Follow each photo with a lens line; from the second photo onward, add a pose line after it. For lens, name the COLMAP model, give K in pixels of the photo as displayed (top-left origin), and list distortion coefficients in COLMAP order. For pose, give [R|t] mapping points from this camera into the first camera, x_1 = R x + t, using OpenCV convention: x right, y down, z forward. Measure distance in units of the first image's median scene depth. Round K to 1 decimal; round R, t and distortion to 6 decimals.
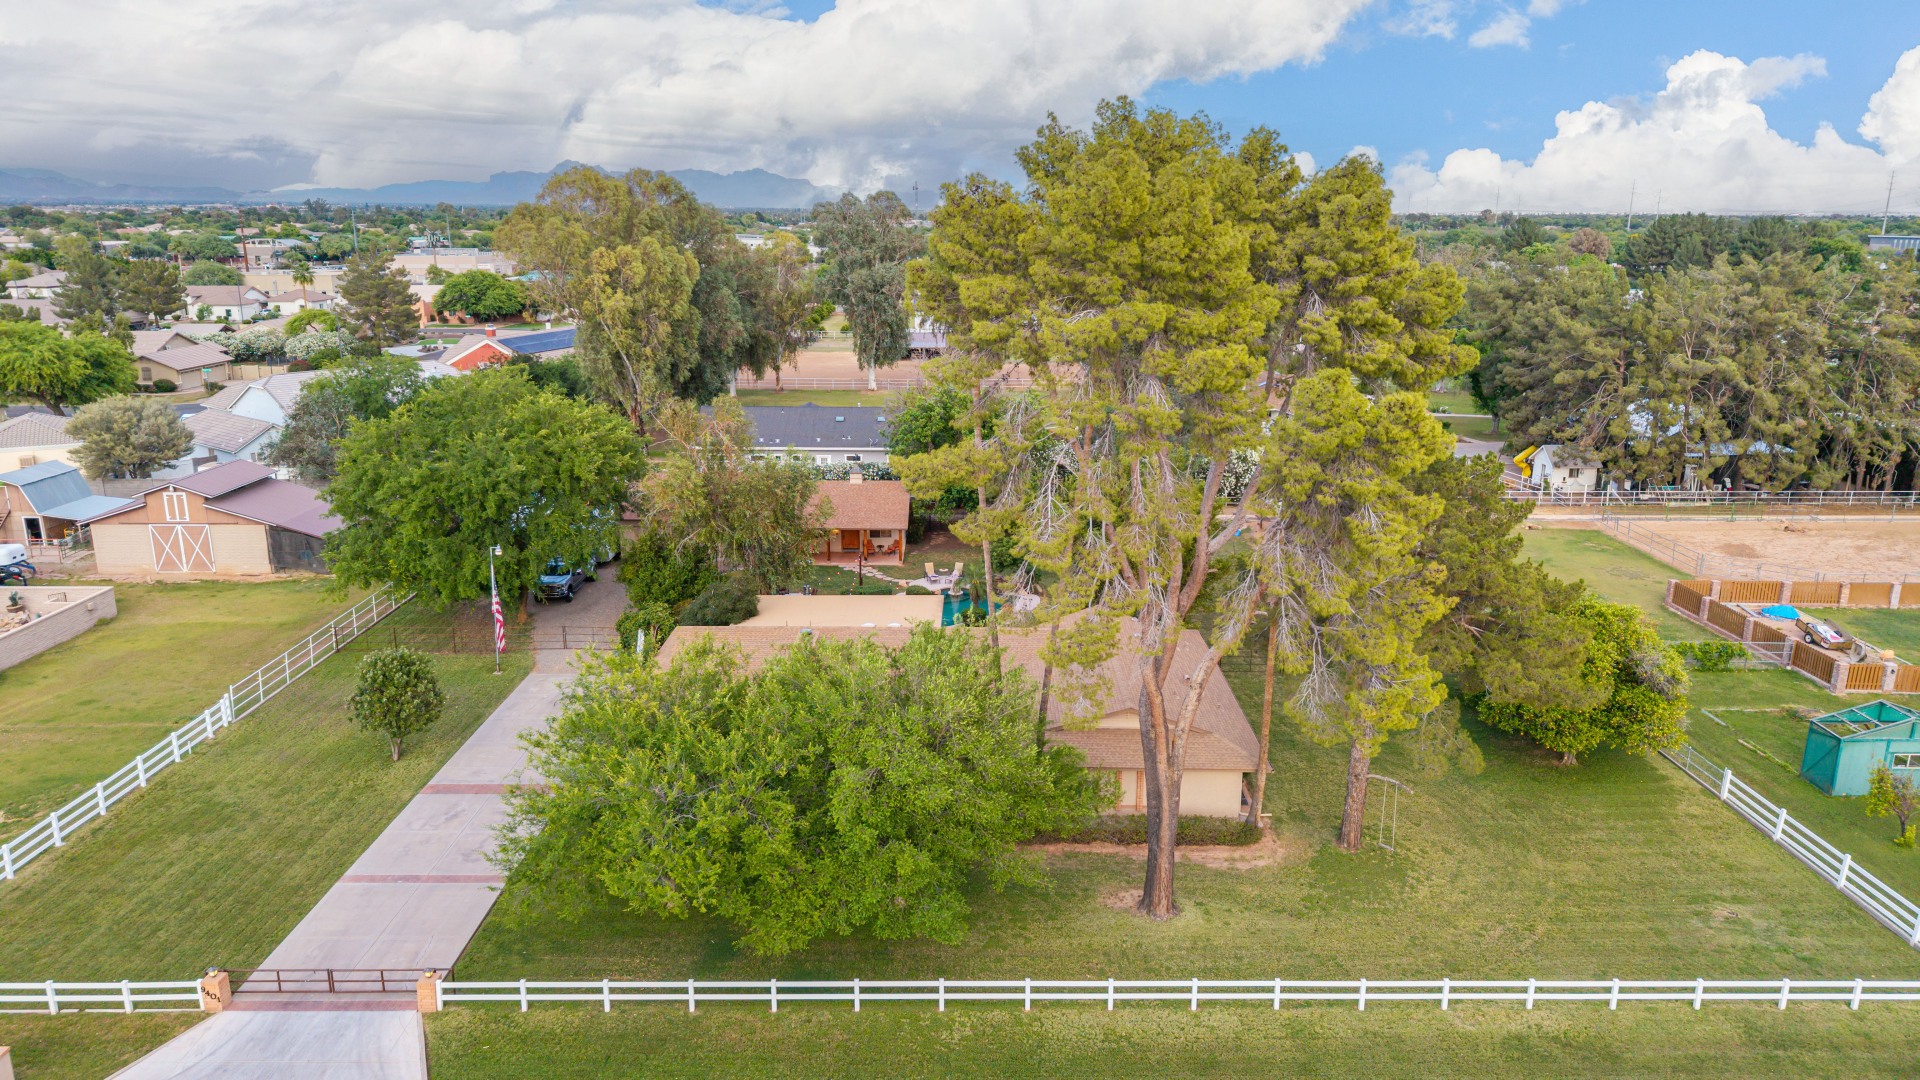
lens RADIAL K [[1279.1, 0, 971.1], [0, 1279.1, 543.9], [0, 0, 1]] dist [0.048276, -0.060822]
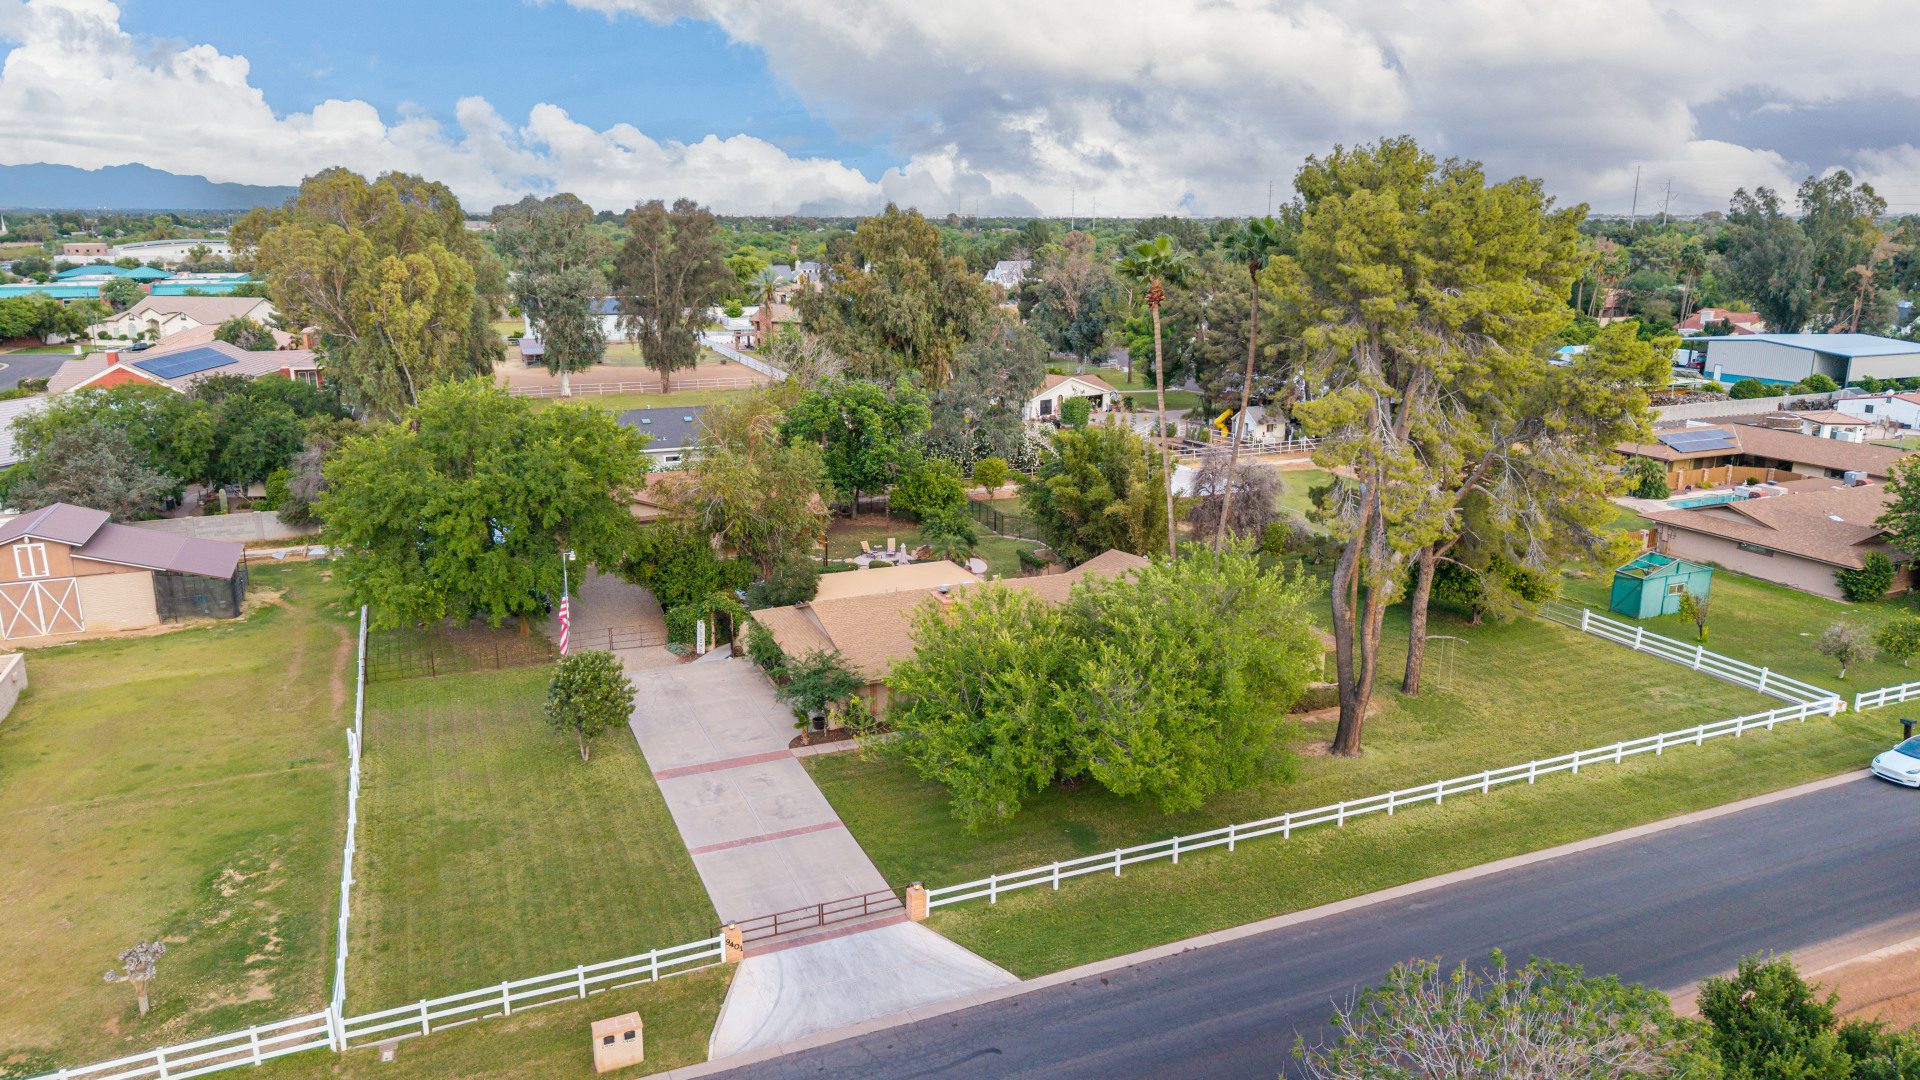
lens RADIAL K [[1279.1, 0, 971.1], [0, 1279.1, 543.9], [0, 0, 1]] dist [0.048276, -0.060822]
pose [[0.920250, -0.098355, 0.378770, -0.590423], [0.098209, 0.994970, 0.019757, 0.007828], [-0.378808, 0.019017, 0.925280, -0.064757]]
